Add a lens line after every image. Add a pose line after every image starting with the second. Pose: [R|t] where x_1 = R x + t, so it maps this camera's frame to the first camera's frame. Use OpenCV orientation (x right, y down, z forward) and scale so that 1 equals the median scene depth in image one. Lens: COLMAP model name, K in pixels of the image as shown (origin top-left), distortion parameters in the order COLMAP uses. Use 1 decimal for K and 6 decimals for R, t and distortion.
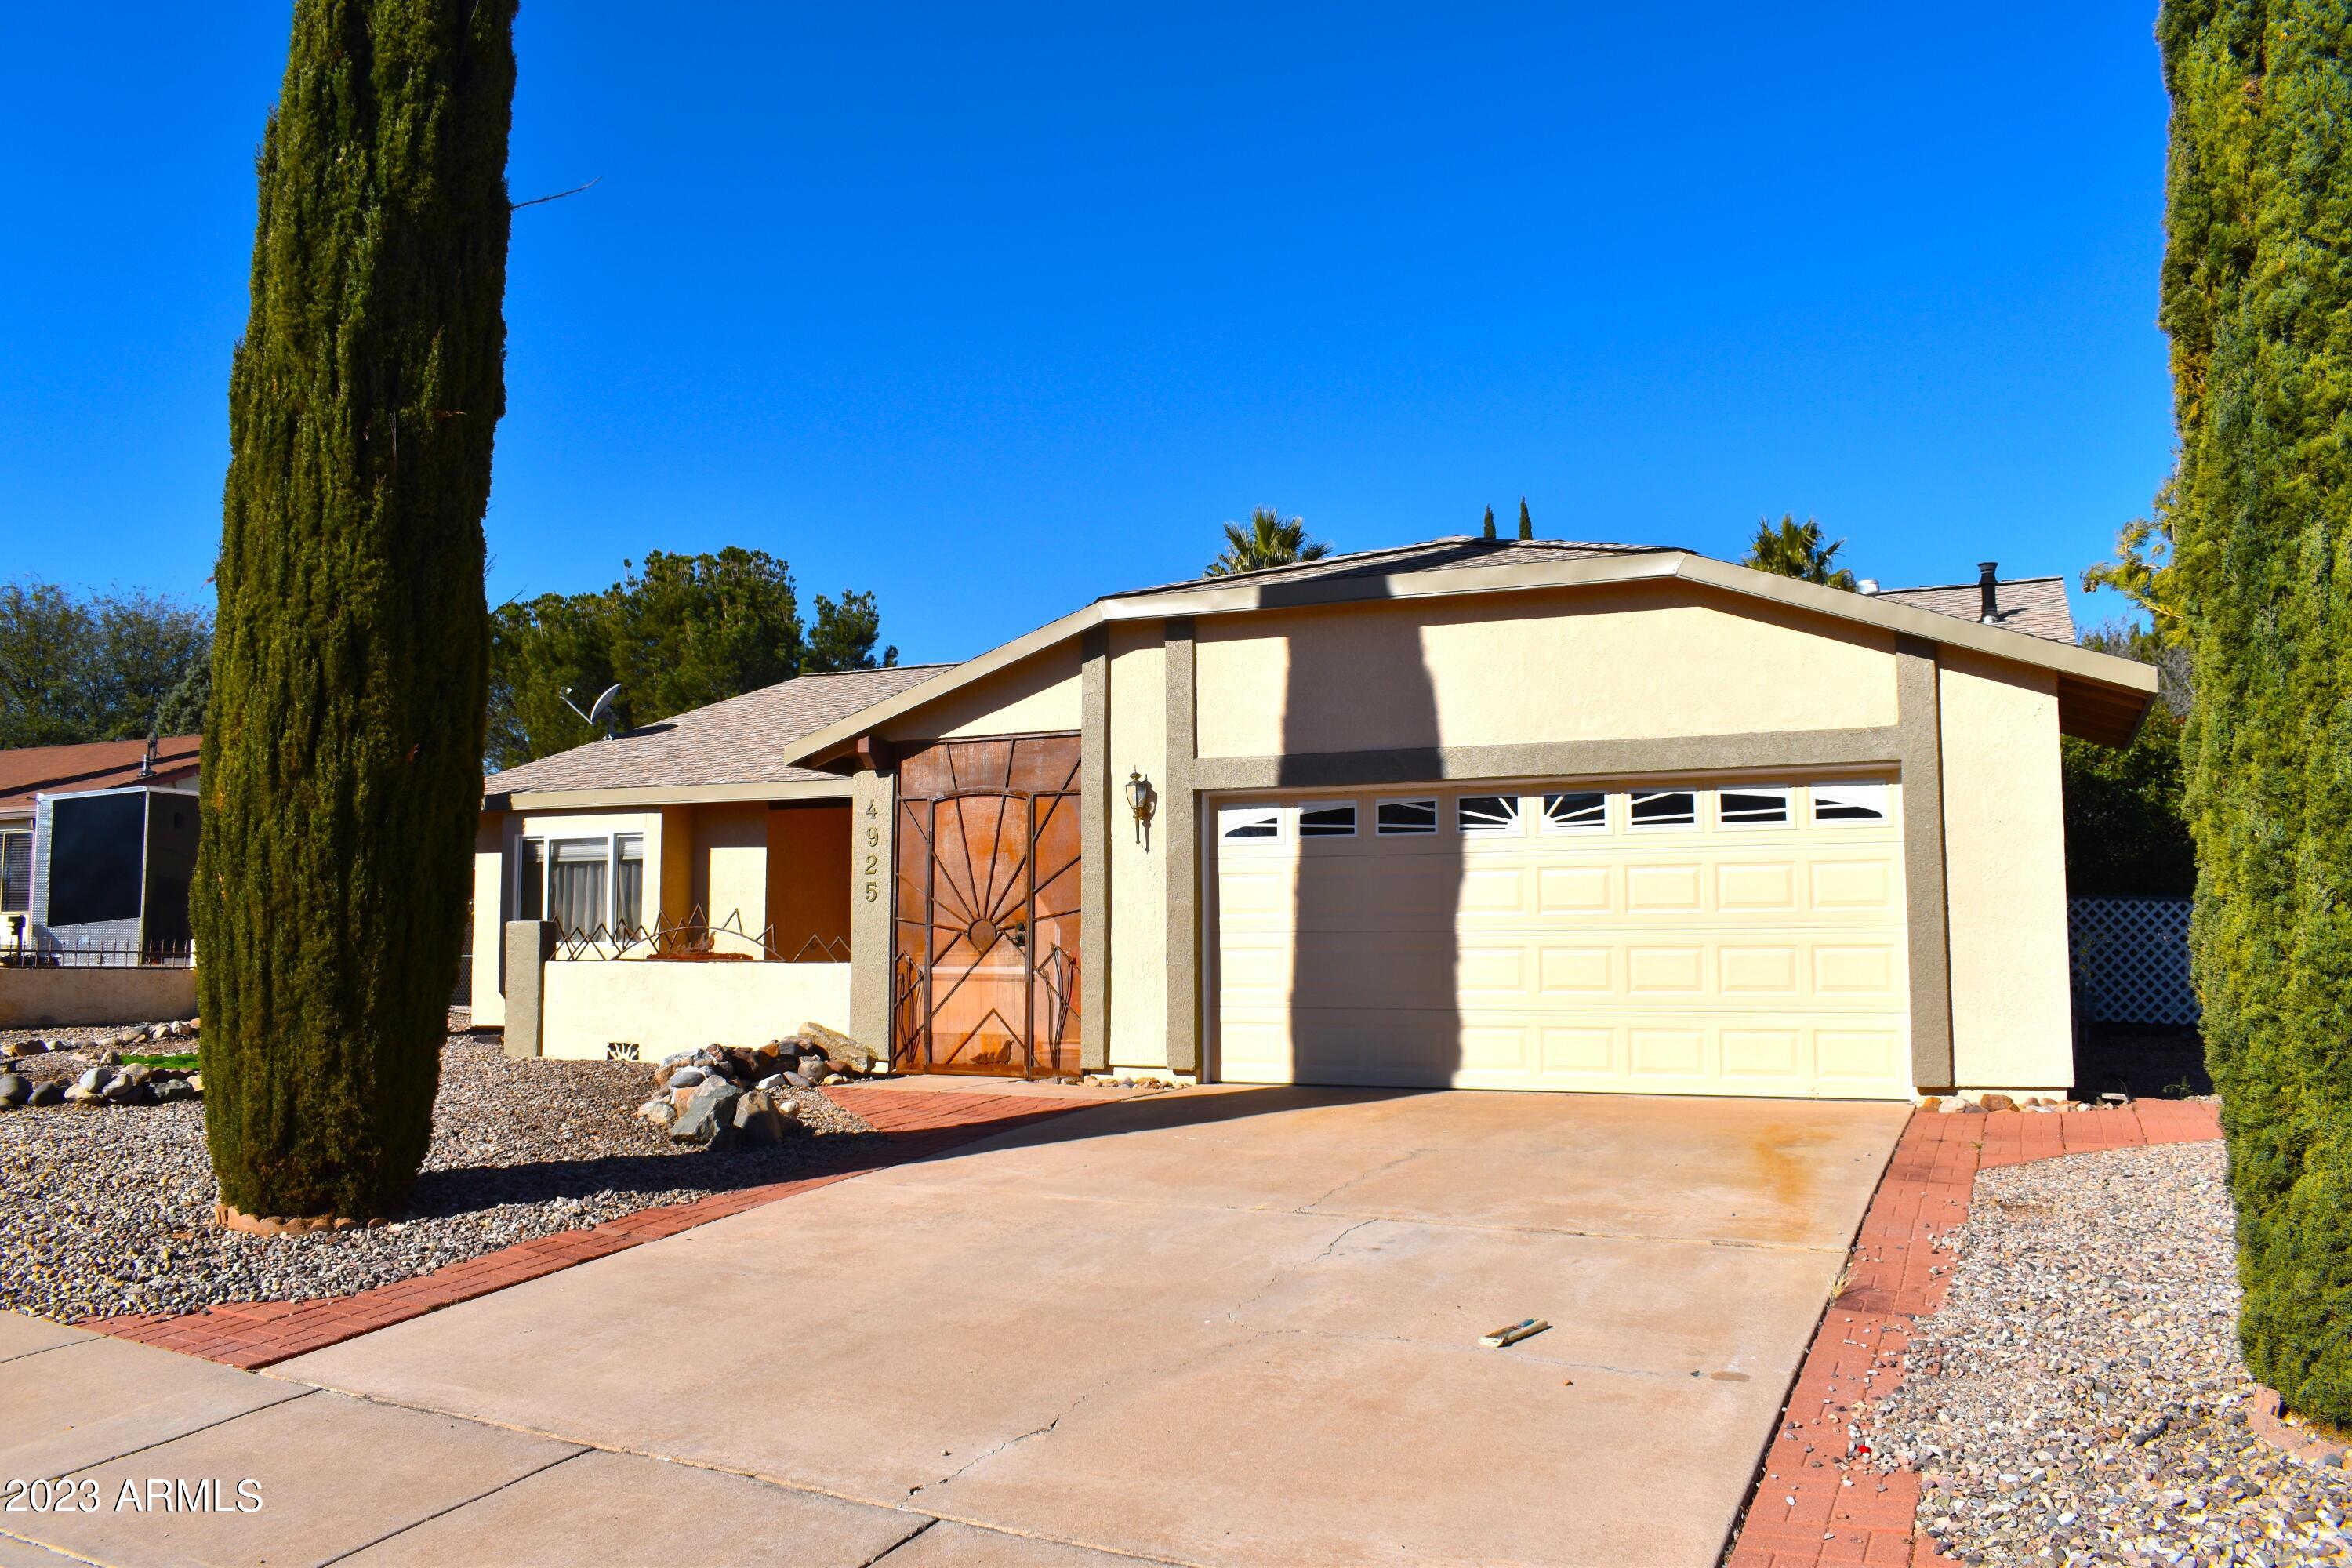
lens RADIAL K [[1807.7, 0, 1168.5], [0, 1807.7, 787.6], [0, 0, 1]] dist [-0.101668, 0.015404]
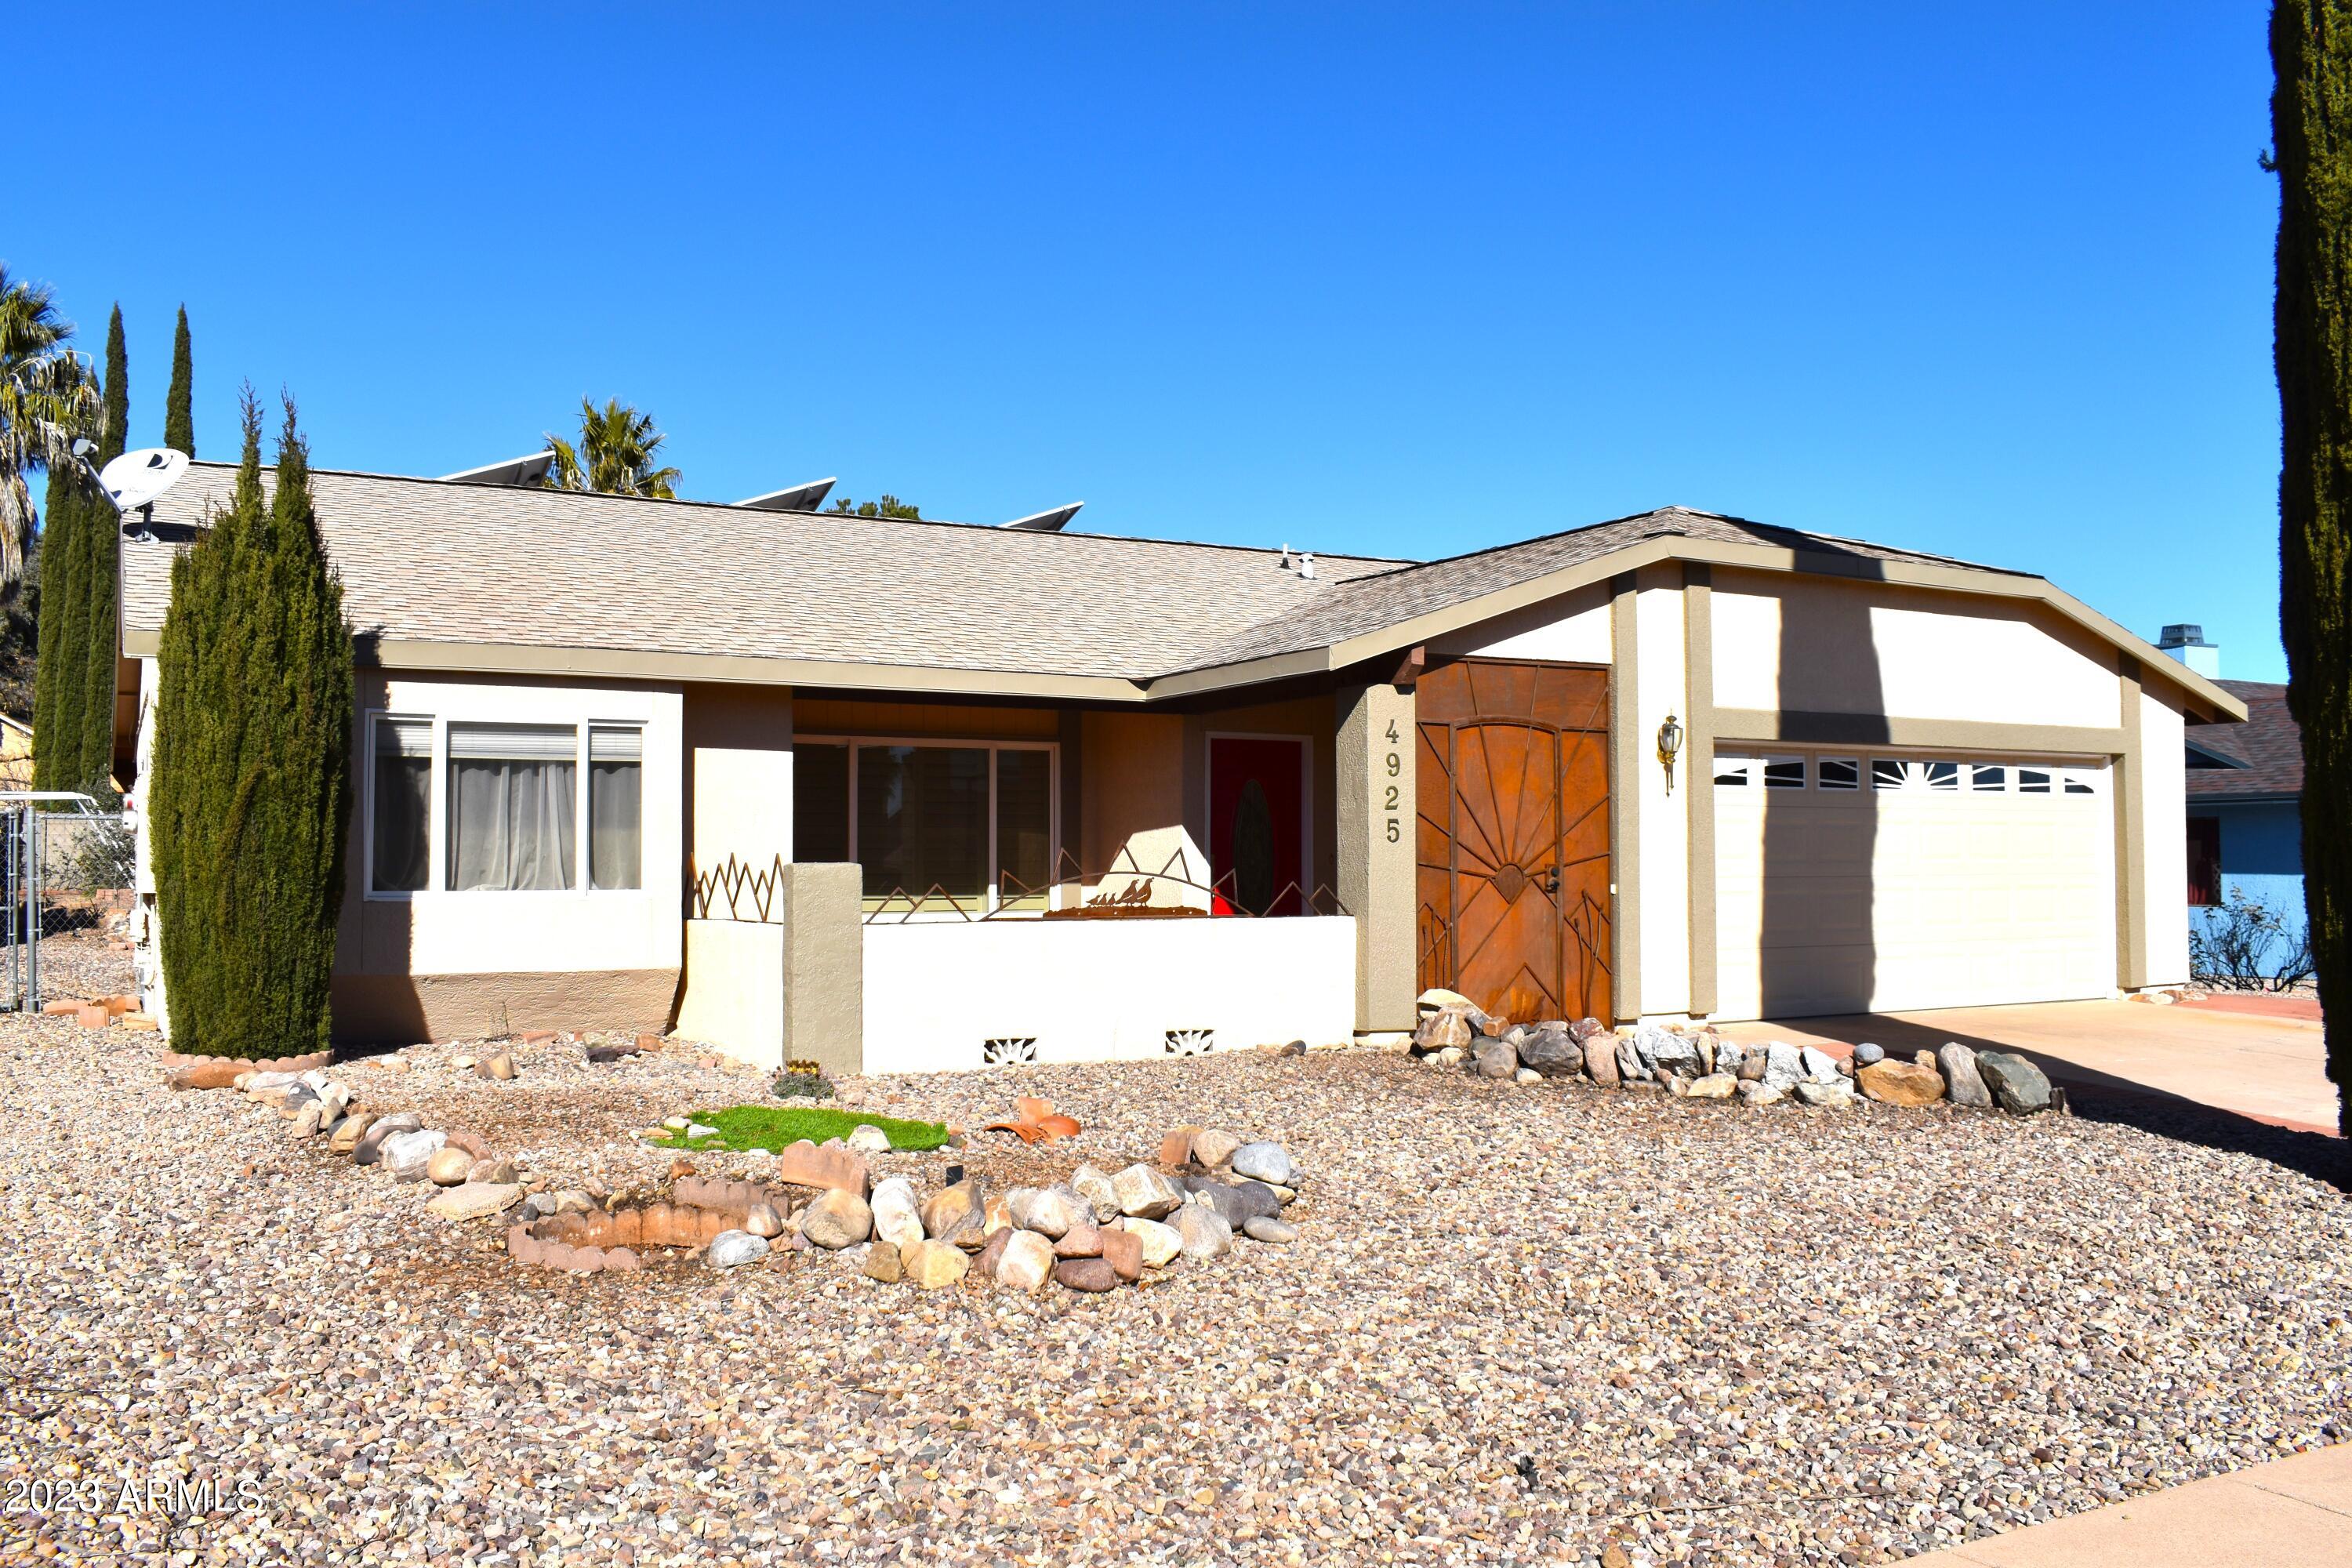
lens RADIAL K [[1986.5, 0, 1183.9], [0, 1986.5, 782.5], [0, 0, 1]] dist [-0.089289, -0.002081]
pose [[0.589571, 0.031413, 0.807106, -0.999731], [-0.071669, 0.997337, 0.013536, 0.031297], [-0.804531, -0.065825, 0.590252, 0.554255]]
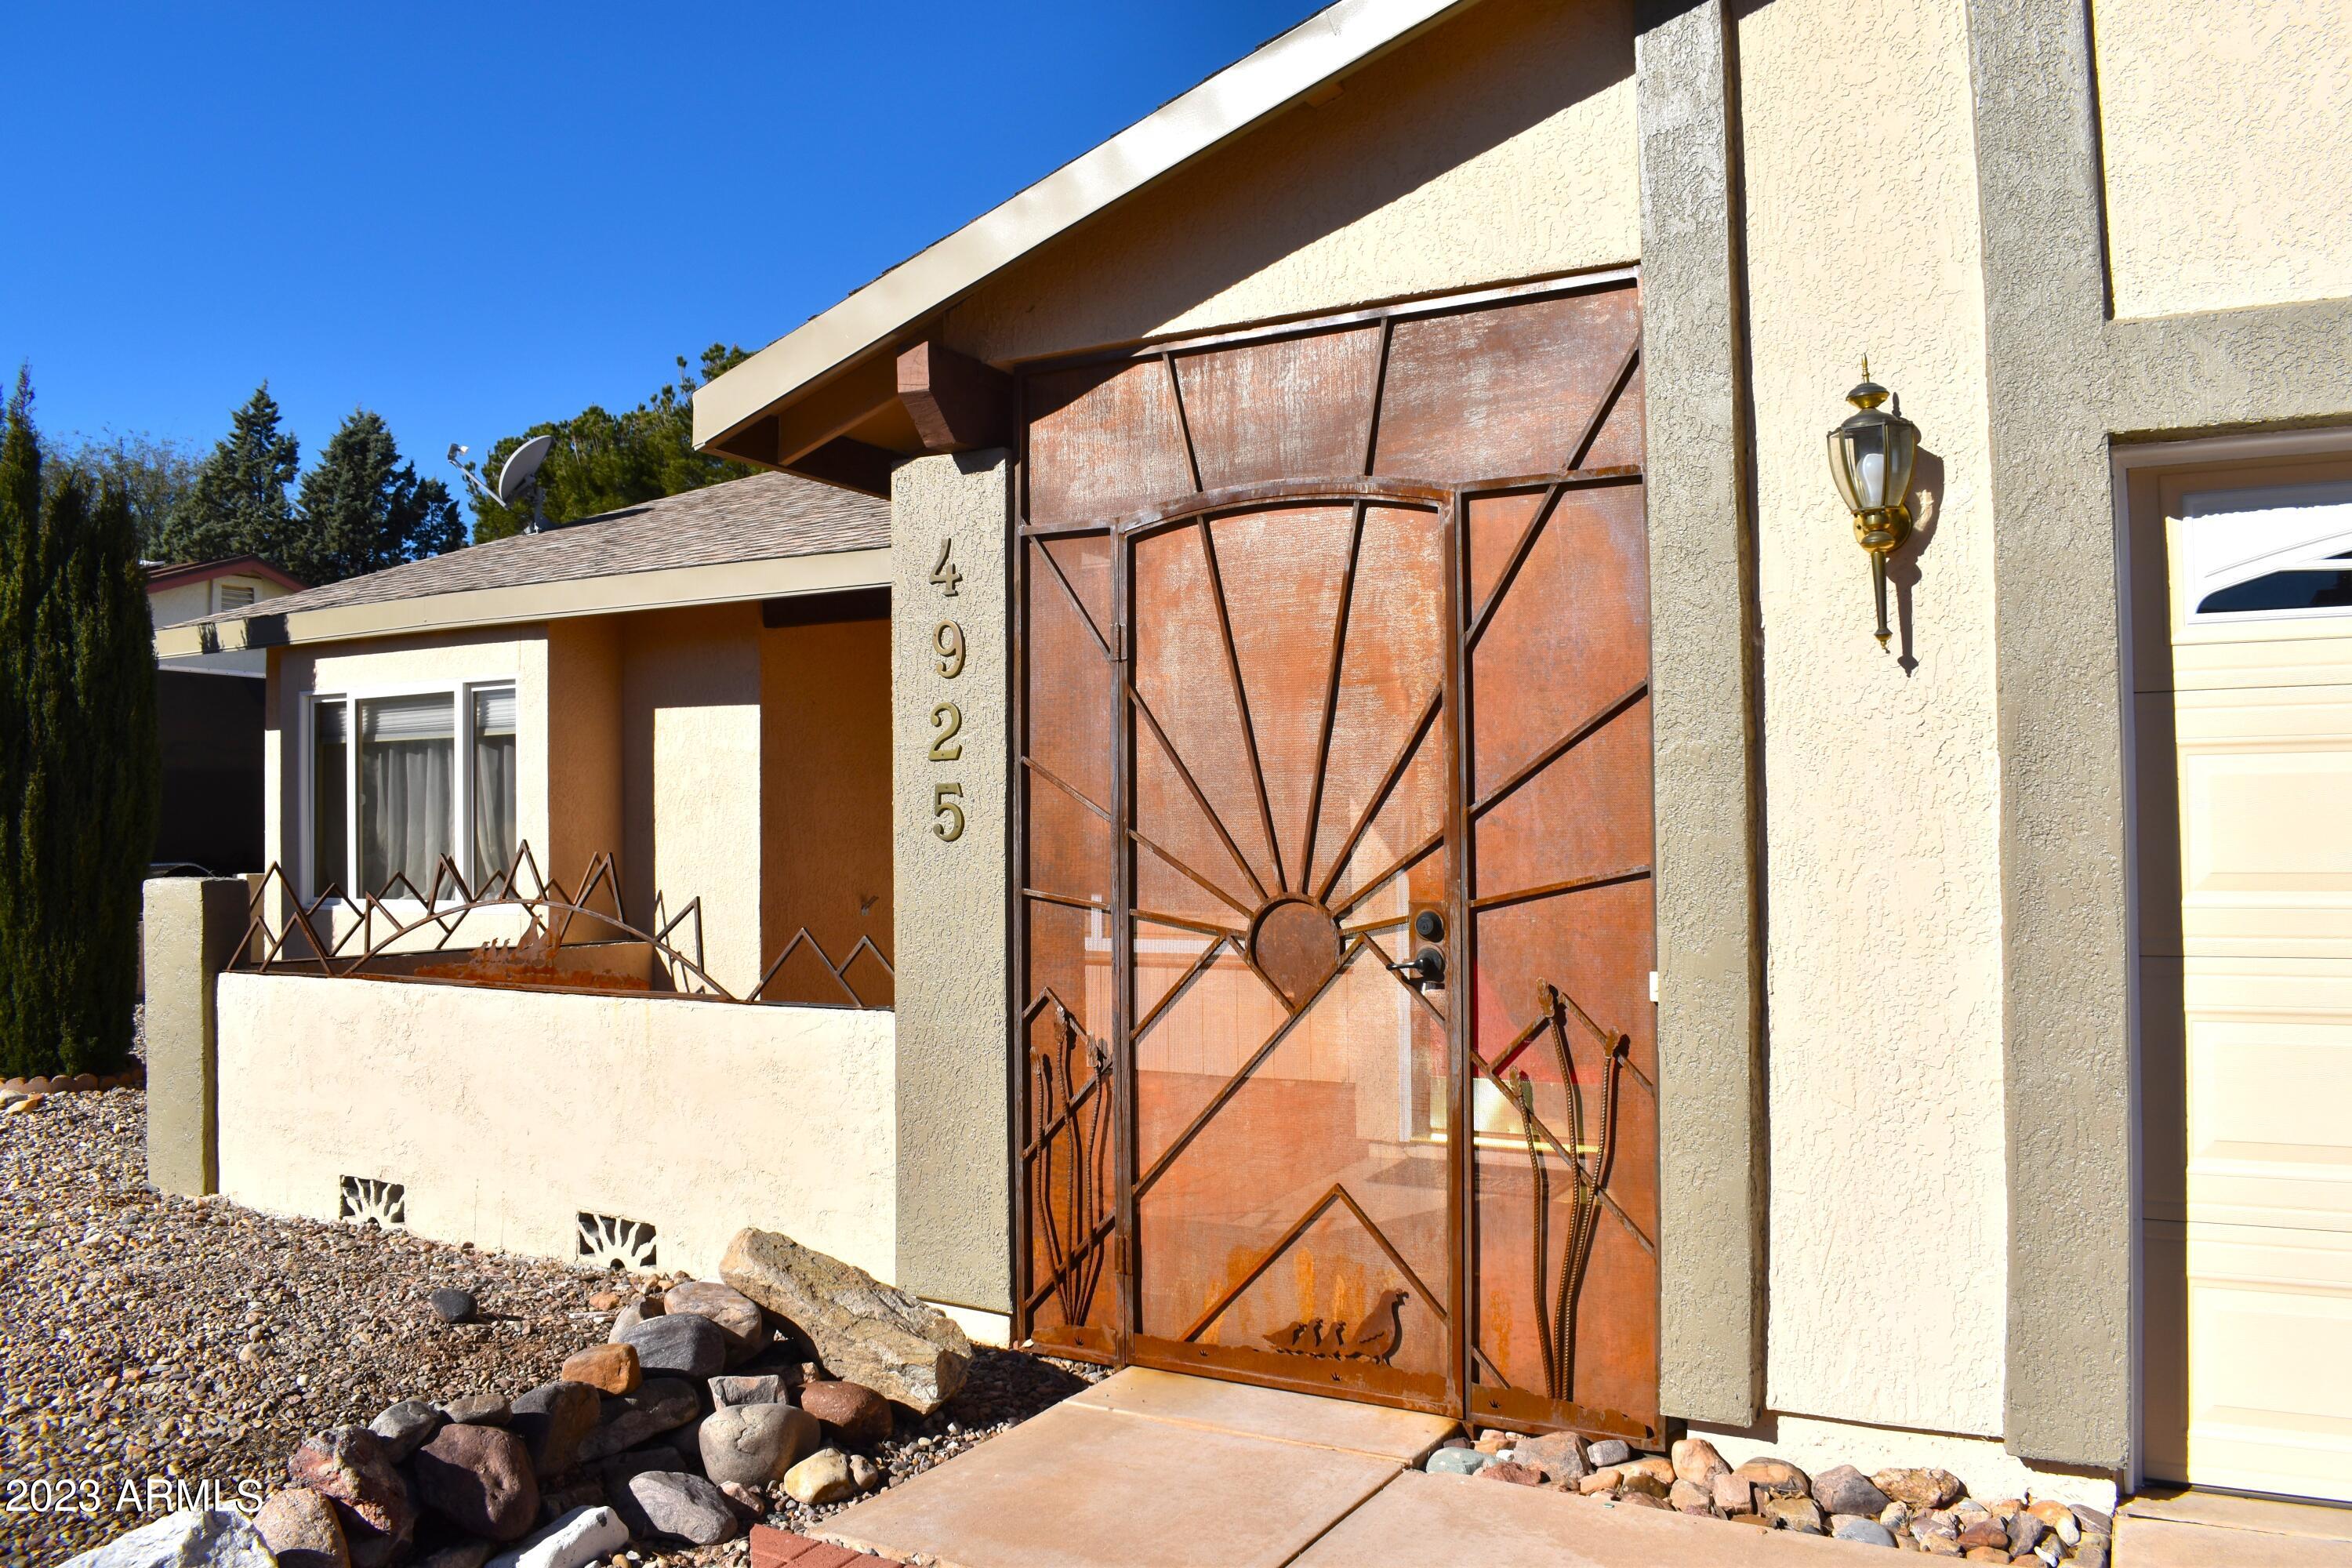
lens RADIAL K [[1807.7, 0, 1187.4], [0, 1807.7, 788.5], [0, 0, 1]] dist [-0.101668, 0.015404]
pose [[0.997784, -0.012147, -0.065424, -0.101534], [0.016685, 0.997457, 0.069283, 0.031799], [0.064416, -0.070221, 0.995449, 0.689250]]
